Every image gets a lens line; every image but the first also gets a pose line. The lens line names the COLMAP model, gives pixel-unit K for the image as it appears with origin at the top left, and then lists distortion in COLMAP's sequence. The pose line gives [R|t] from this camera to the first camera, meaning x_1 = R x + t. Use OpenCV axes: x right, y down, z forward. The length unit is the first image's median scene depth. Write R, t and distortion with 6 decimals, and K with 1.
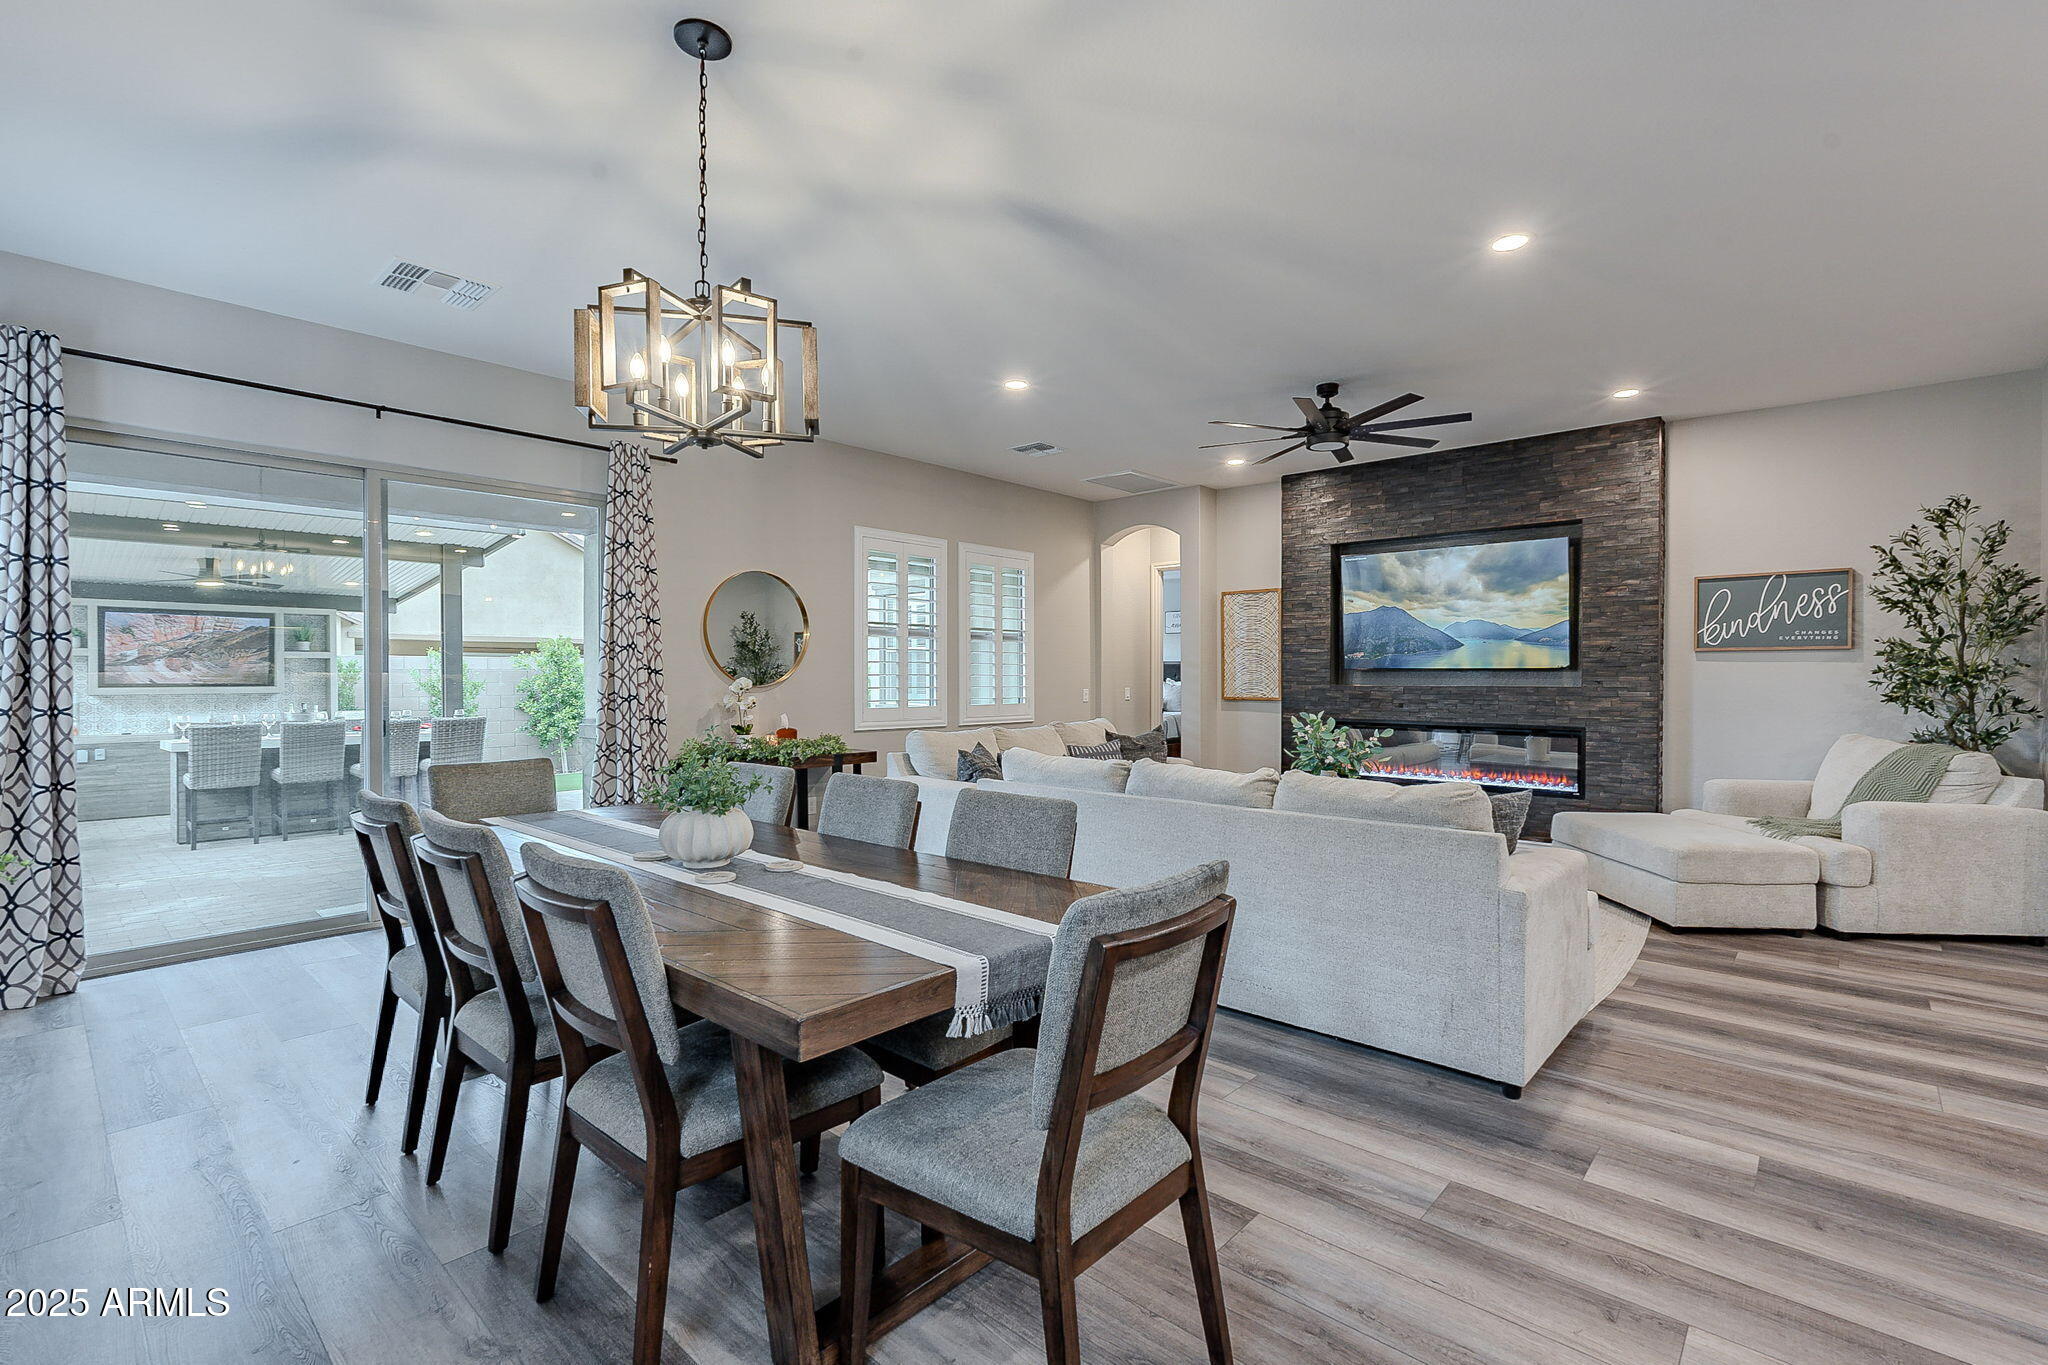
lens RADIAL K [[931.3, 0, 1026.3], [0, 931.3, 685.9], [0, 0, 1]] dist [-0.006532, 0.000823]
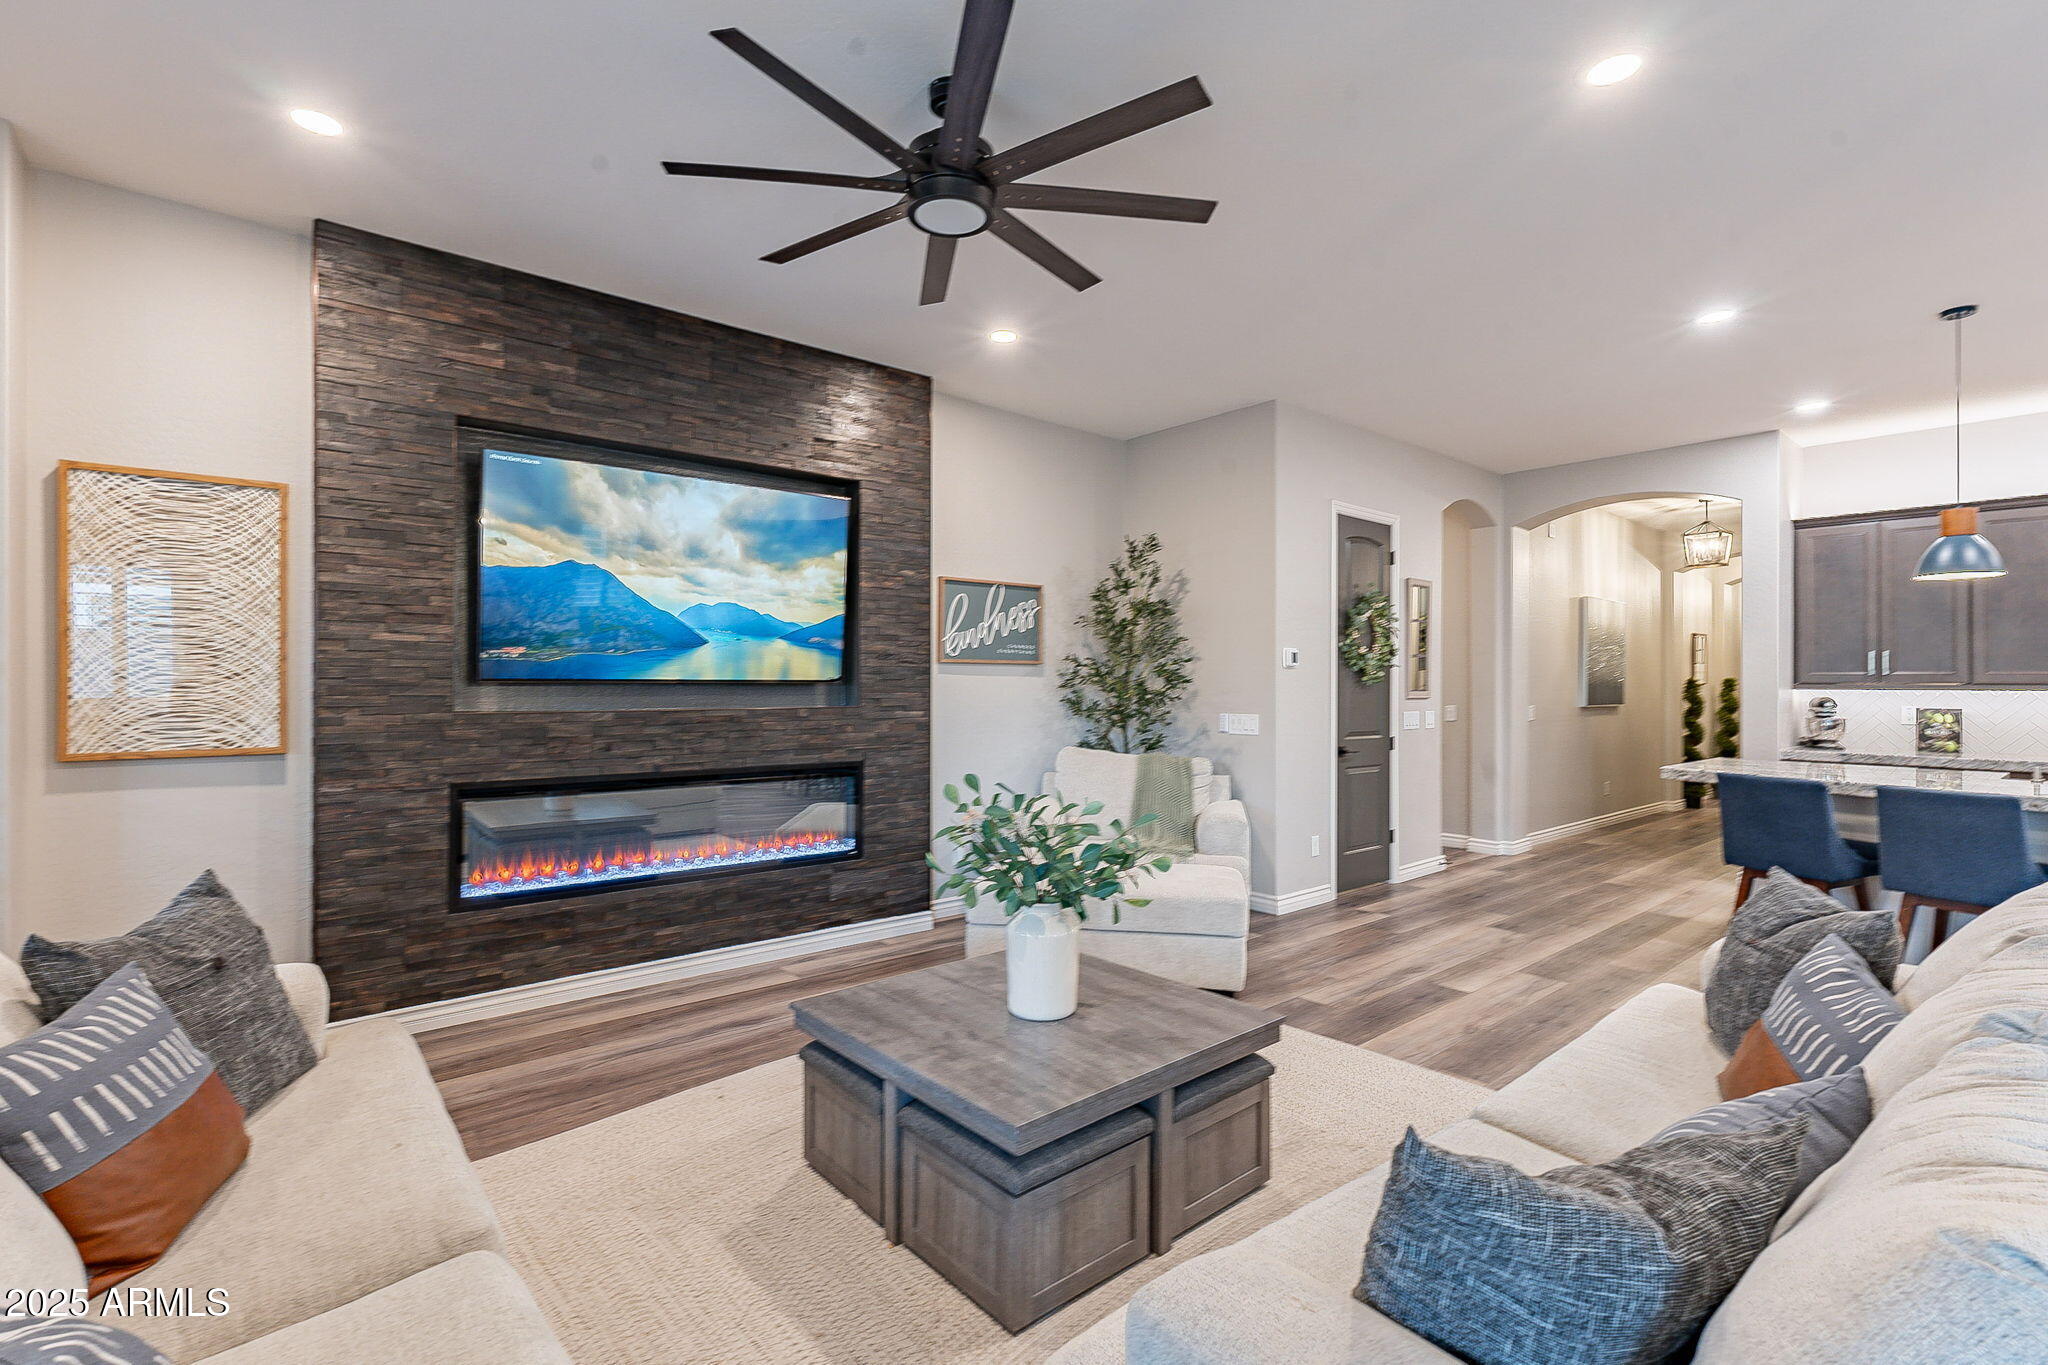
lens RADIAL K [[931.3, 0, 1006.0], [0, 931.3, 684.8], [0, 0, 1]] dist [-0.006532, 0.000823]
pose [[0.130351, -0.004379, 0.991458, -0.124950], [0.005212, 0.999979, 0.003732, -0.018790], [-0.991454, 0.004682, 0.130371, 0.801526]]
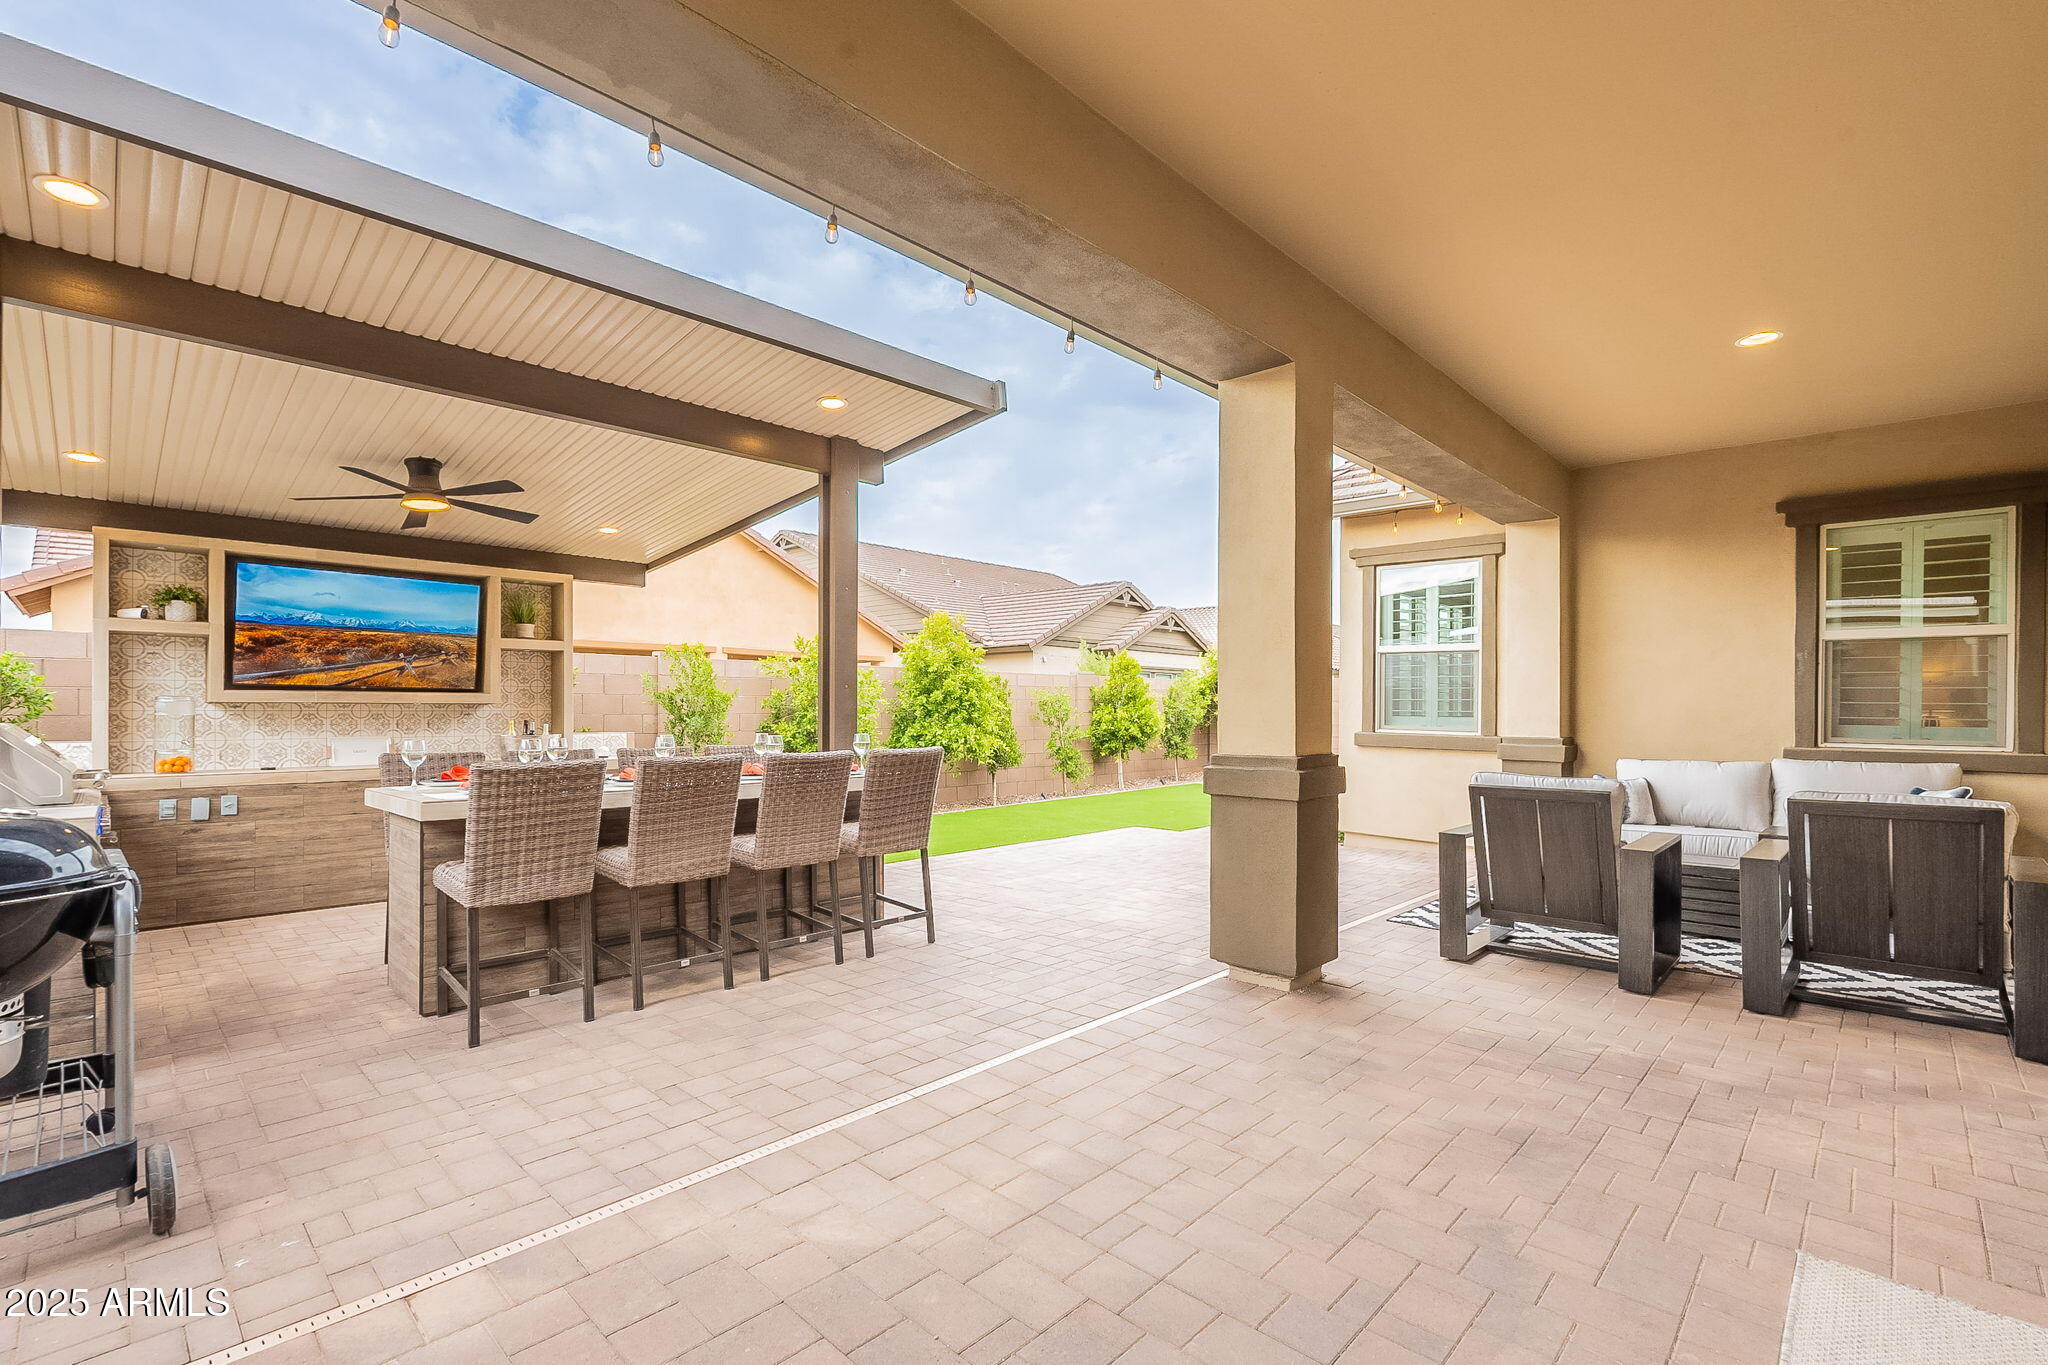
lens RADIAL K [[931.3, 0, 1018.4], [0, 931.3, 697.4], [0, 0, 1]] dist [-0.006532, 0.000823]
pose [[0.999190, 0.004504, -0.039982, -0.754478], [-0.005365, 0.999755, -0.021461, 0.026381], [0.039876, 0.021658, 0.998970, 0.687269]]
